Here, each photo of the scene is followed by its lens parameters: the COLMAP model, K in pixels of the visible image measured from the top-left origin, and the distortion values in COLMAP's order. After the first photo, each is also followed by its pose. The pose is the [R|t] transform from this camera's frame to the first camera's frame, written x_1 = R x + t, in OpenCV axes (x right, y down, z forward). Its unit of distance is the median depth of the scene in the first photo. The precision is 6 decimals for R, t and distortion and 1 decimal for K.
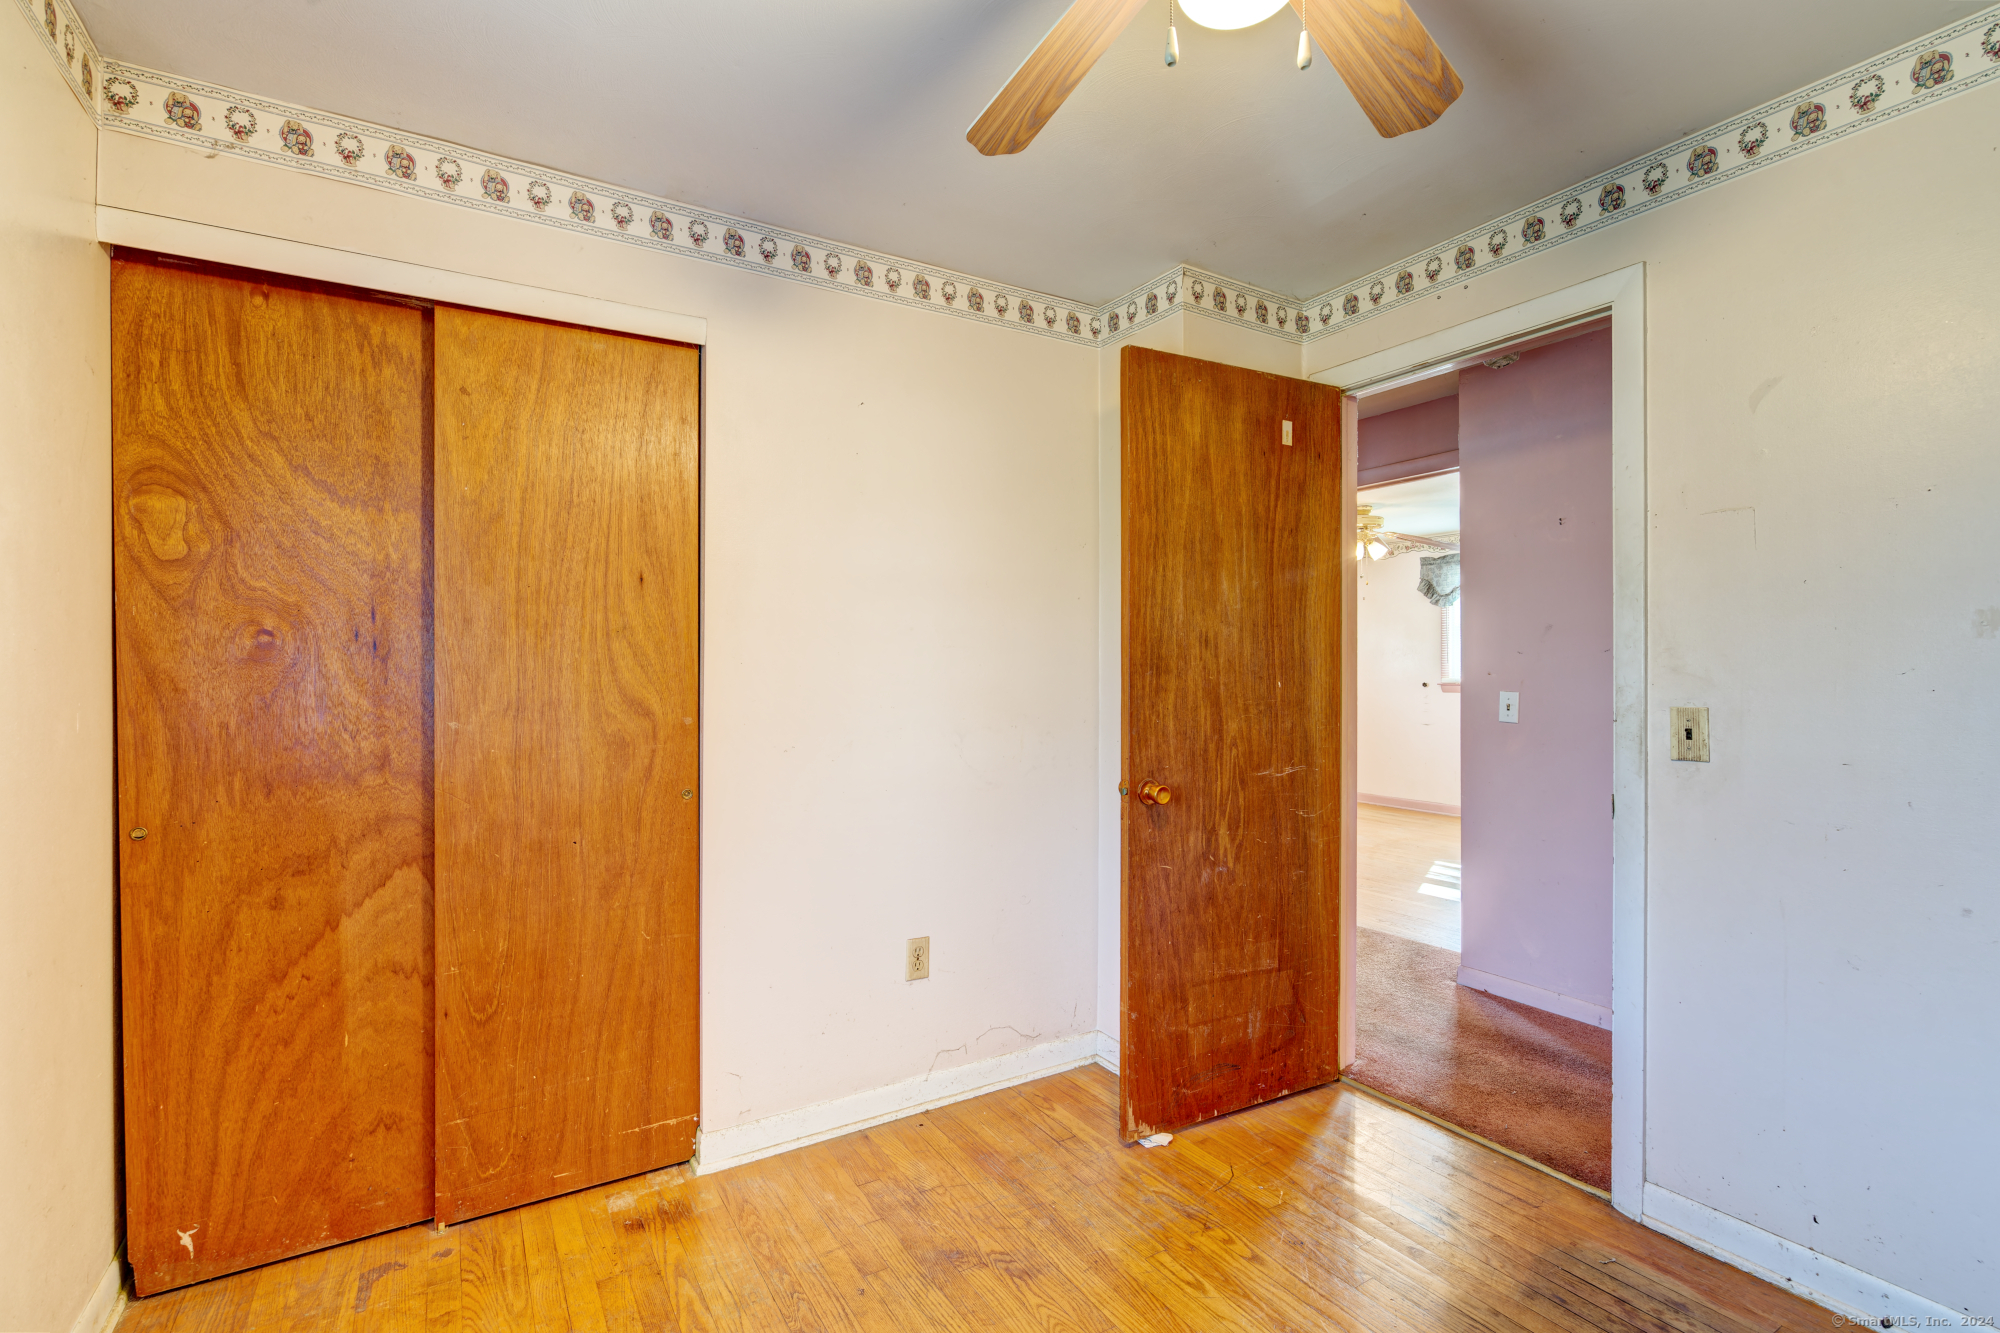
lens RADIAL K [[918.0, 0, 995.8], [0, 918.0, 669.3], [0, 0, 1]] dist [-0.000675, 0.001827]
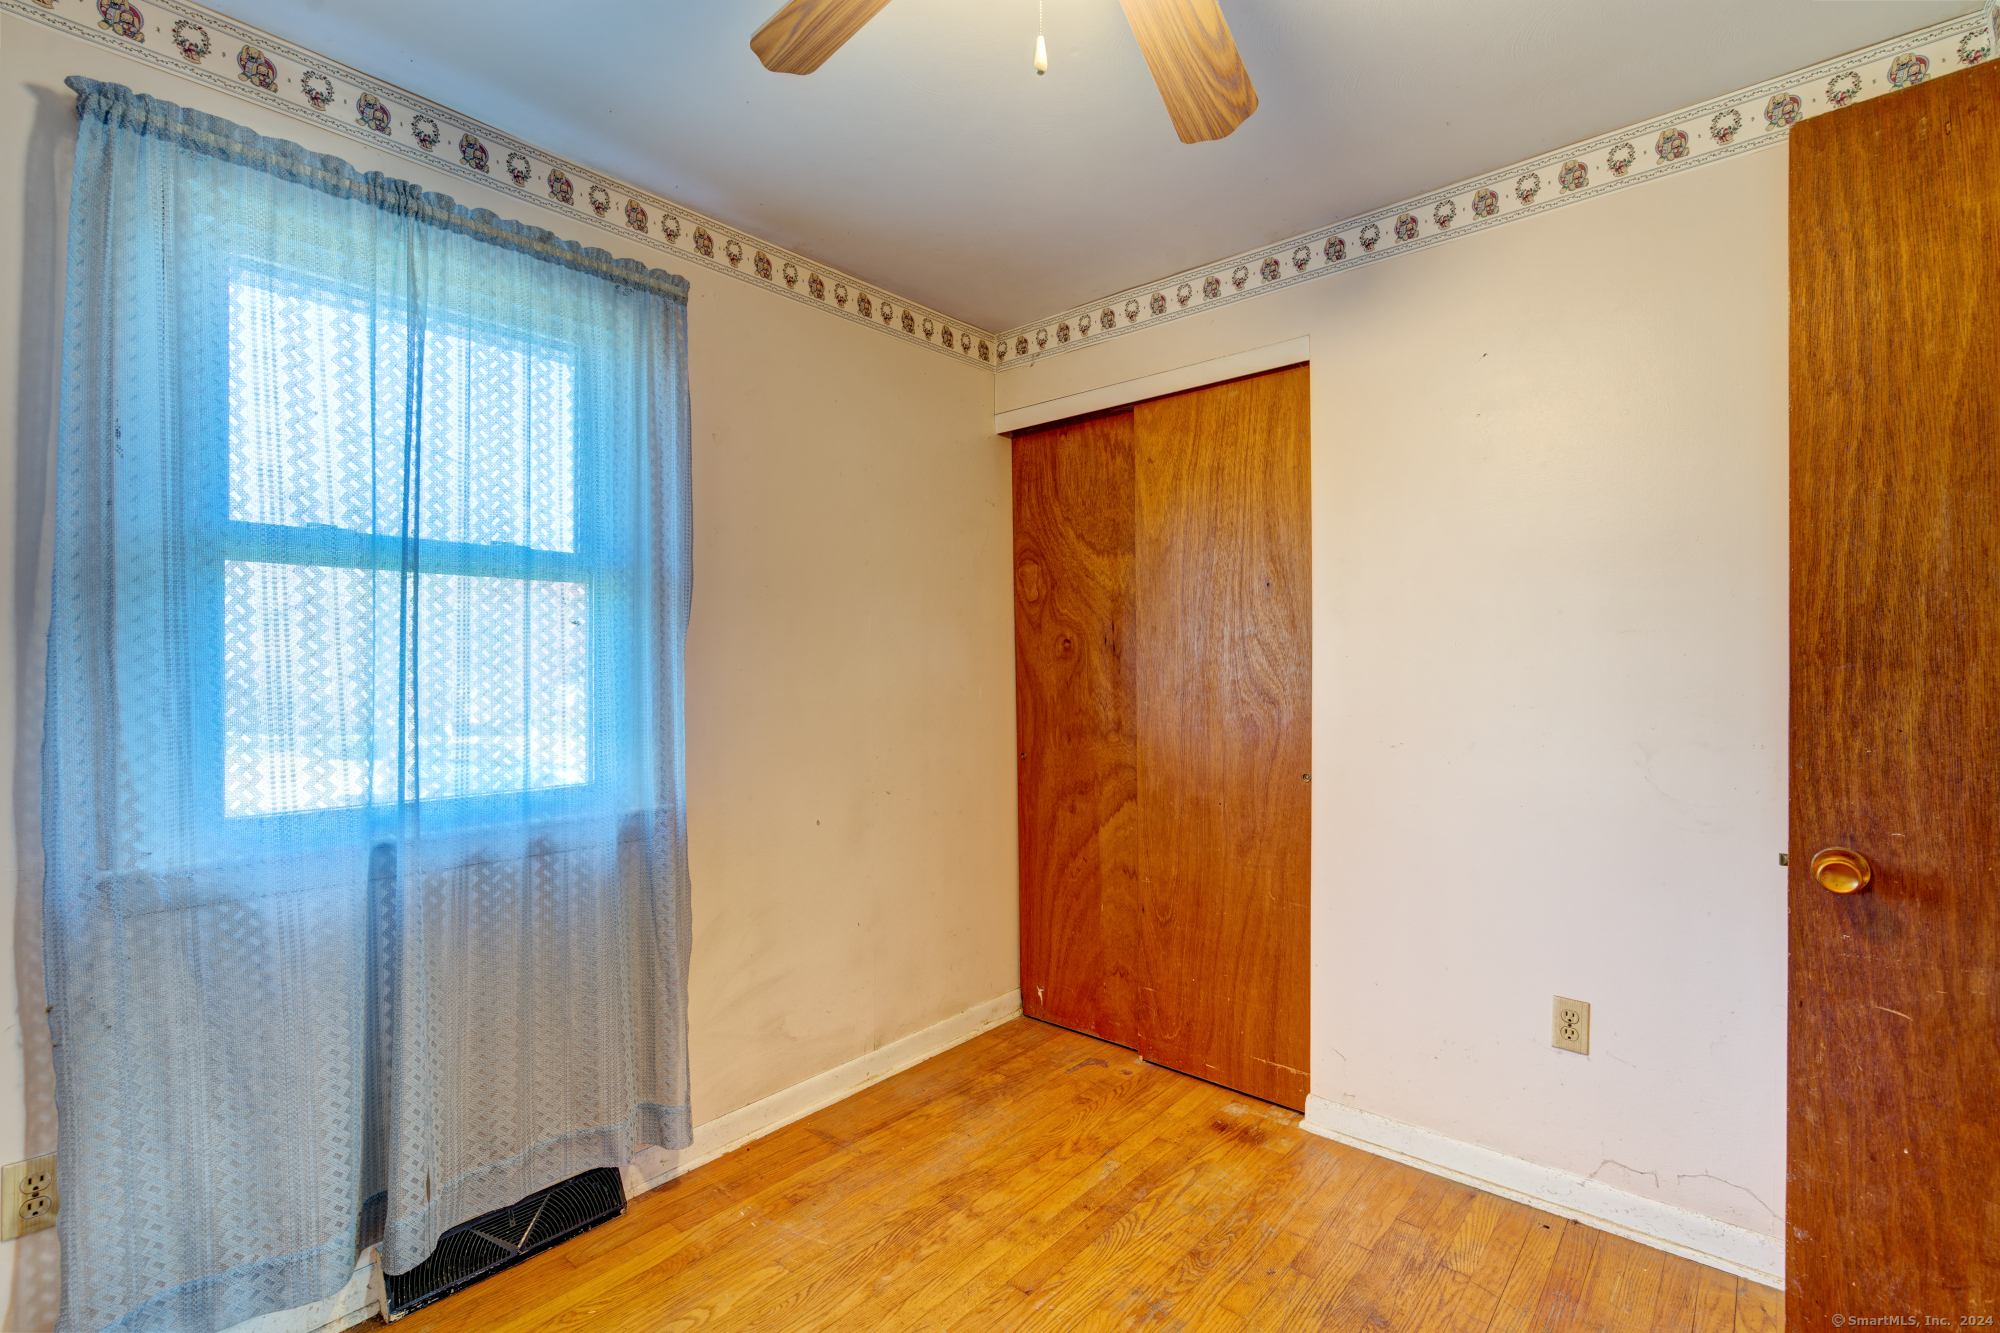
lens RADIAL K [[918.0, 0, 995.8], [0, 918.0, 669.3], [0, 0, 1]] dist [-0.000675, 0.001827]
pose [[0.296148, 0.004916, -0.955129, 0.652477], [0.005193, 0.999964, 0.006756, -0.001720], [0.955128, -0.006961, 0.296112, 0.361844]]
